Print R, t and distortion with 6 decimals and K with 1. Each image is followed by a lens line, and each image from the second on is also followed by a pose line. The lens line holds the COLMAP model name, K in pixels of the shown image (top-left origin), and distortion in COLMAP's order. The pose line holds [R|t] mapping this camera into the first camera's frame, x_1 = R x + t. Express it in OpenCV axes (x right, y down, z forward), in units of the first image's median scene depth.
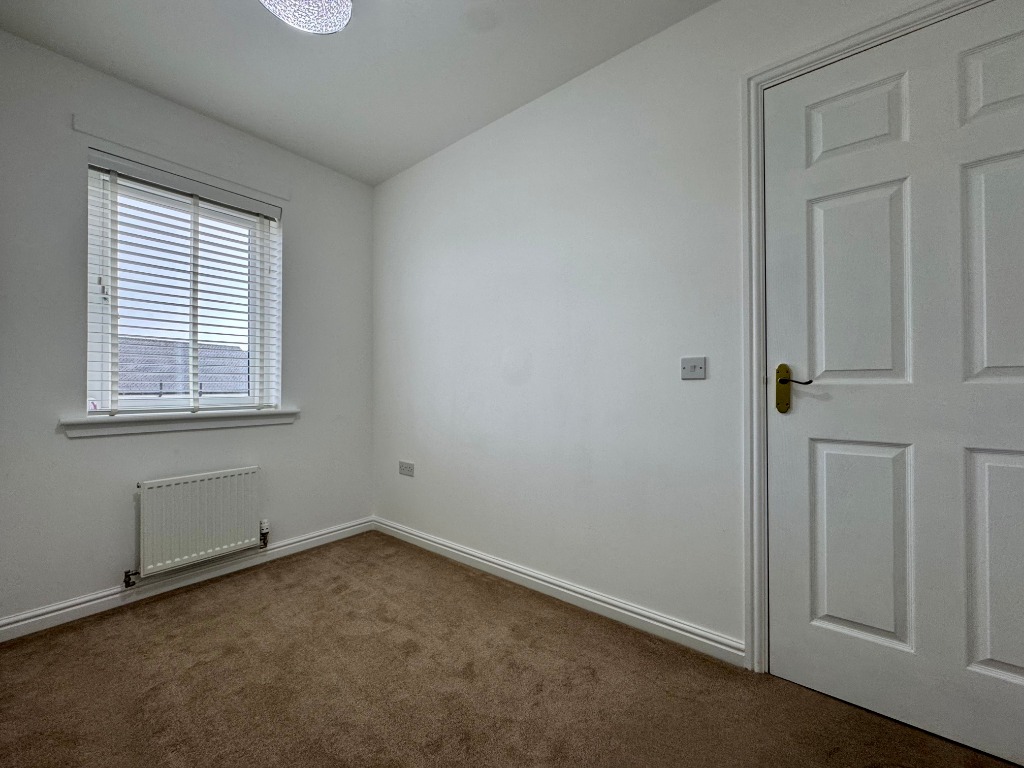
lens RADIAL K [[405.9, 0, 511.4], [0, 405.9, 385.0], [0, 0, 1]] dist [-0.001588, -0.000147]
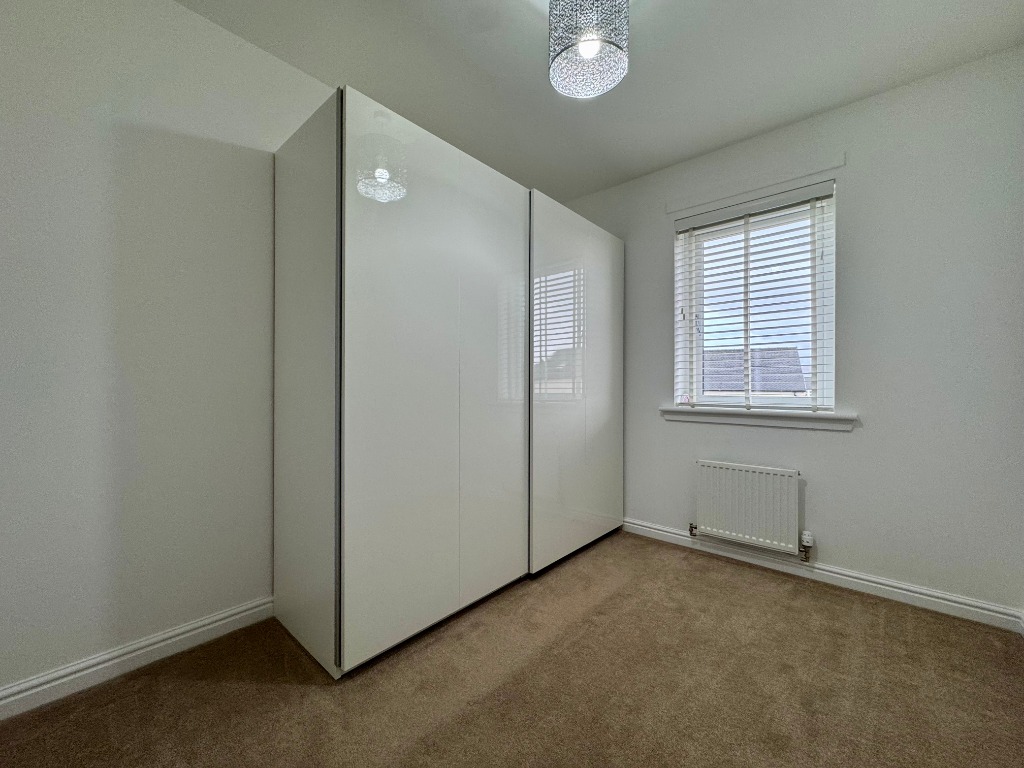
lens RADIAL K [[405.9, 0, 511.4], [0, 405.9, 385.0], [0, 0, 1]] dist [-0.001588, -0.000147]
pose [[-0.046892, 0.002395, -0.998897, 0.376156], [0.002810, 0.999993, 0.002266, -0.004163], [0.998896, -0.002700, -0.046898, 0.415754]]
